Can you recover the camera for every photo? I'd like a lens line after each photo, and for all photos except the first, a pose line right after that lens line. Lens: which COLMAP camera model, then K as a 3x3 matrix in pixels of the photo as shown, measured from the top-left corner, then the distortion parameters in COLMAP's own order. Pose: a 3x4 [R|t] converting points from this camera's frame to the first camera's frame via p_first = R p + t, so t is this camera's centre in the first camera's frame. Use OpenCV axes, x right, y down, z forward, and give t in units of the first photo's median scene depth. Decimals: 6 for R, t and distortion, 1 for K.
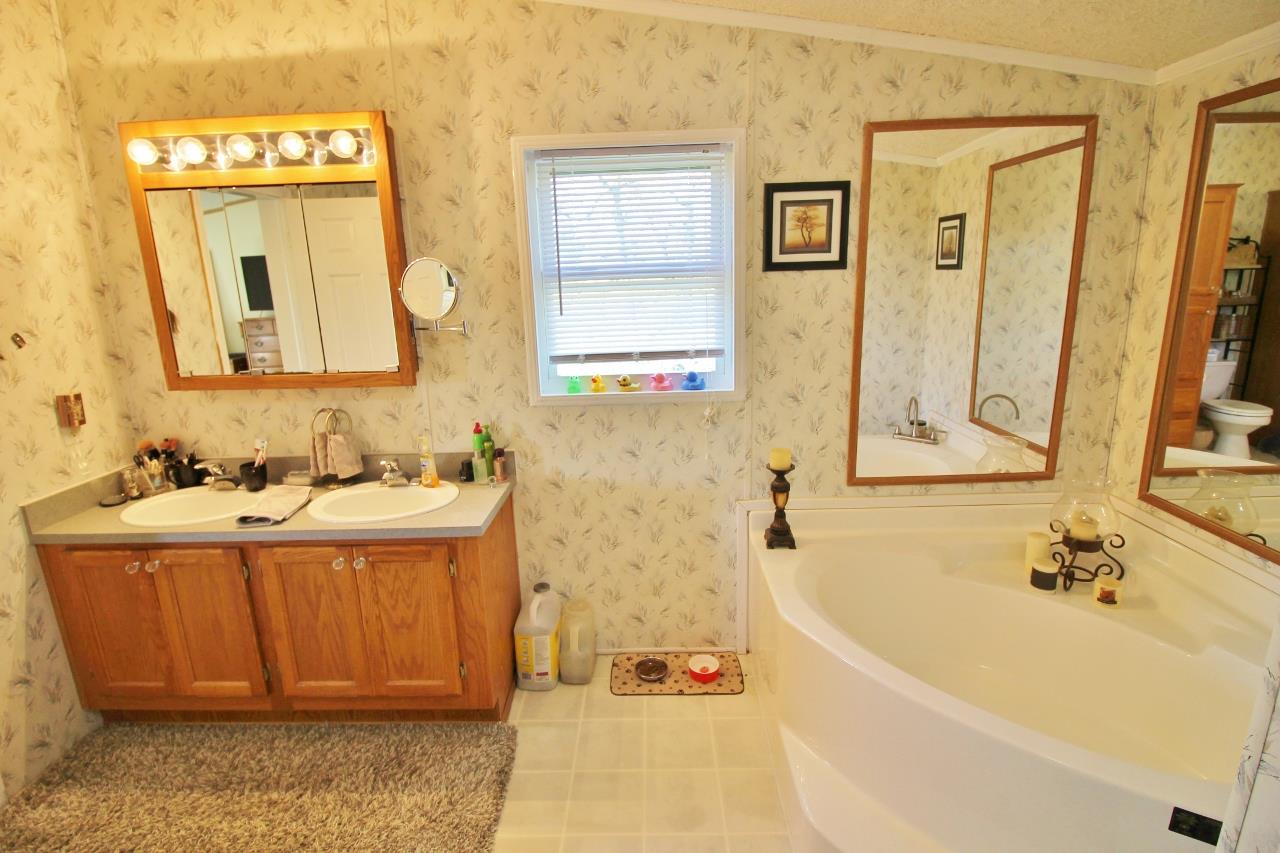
lens RADIAL K [[604.7, 0, 638.8], [0, 604.7, 413.0], [0, 0, 1]] dist [-0.012245, -0.000354]
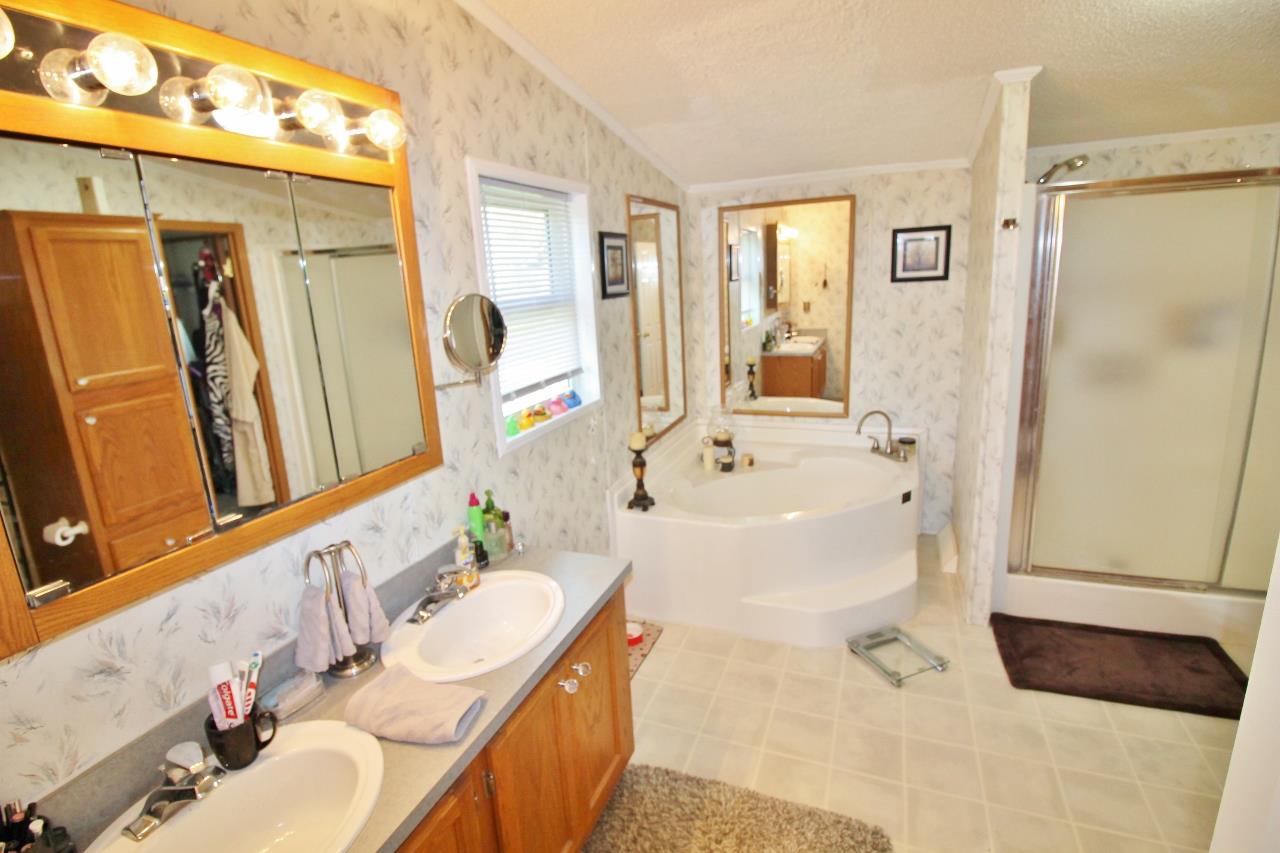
lens RADIAL K [[604.7, 0, 638.8], [0, 604.7, 413.0], [0, 0, 1]] dist [-0.012245, -0.000354]
pose [[0.365507, -0.199657, 0.909143, -0.973561], [0.253703, 0.961113, 0.109073, -0.128834], [-0.895567, 0.190786, 0.401947, 0.486492]]
